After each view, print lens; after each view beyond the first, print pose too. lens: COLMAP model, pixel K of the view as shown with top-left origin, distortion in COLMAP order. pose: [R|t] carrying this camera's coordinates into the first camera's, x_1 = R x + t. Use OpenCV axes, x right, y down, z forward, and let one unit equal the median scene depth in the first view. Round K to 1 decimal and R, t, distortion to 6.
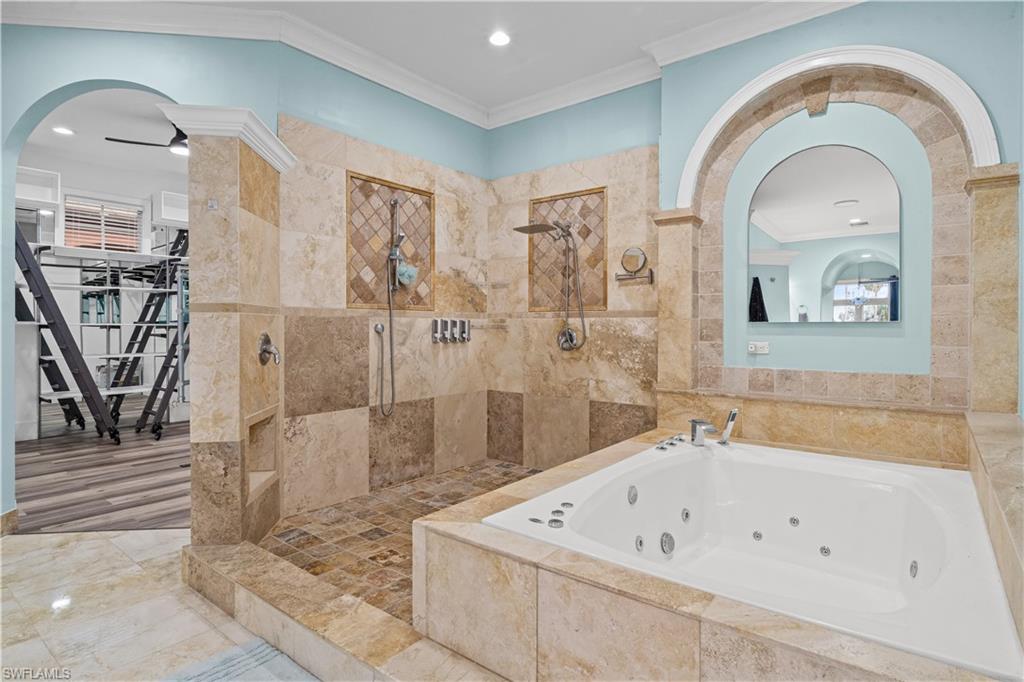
lens RADIAL K [[535.3, 0, 511.6], [0, 535.3, 326.5], [0, 0, 1]] dist [-0.001892, -0.000224]
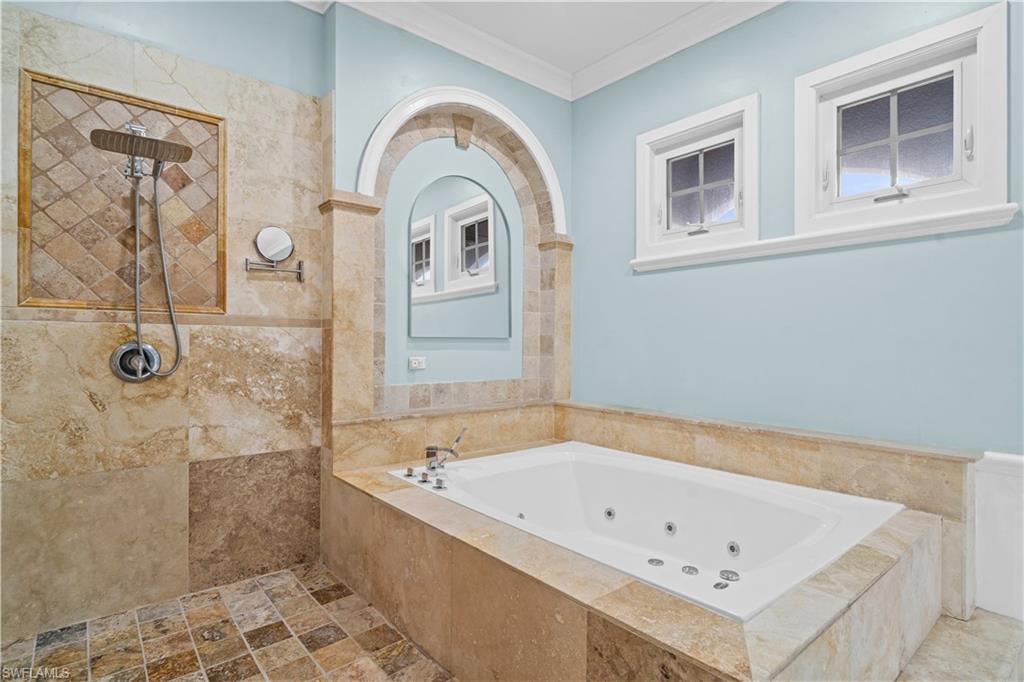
lens RADIAL K [[526.4, 0, 512.7], [0, 526.4, 343.1], [0, 0, 1]] dist [-0.002683, 0.000238]
pose [[0.202906, 0.001418, 0.979197, -0.378198], [-0.005981, 0.999982, -0.000209, 0.002514], [-0.979180, -0.005814, 0.202911, 0.555635]]
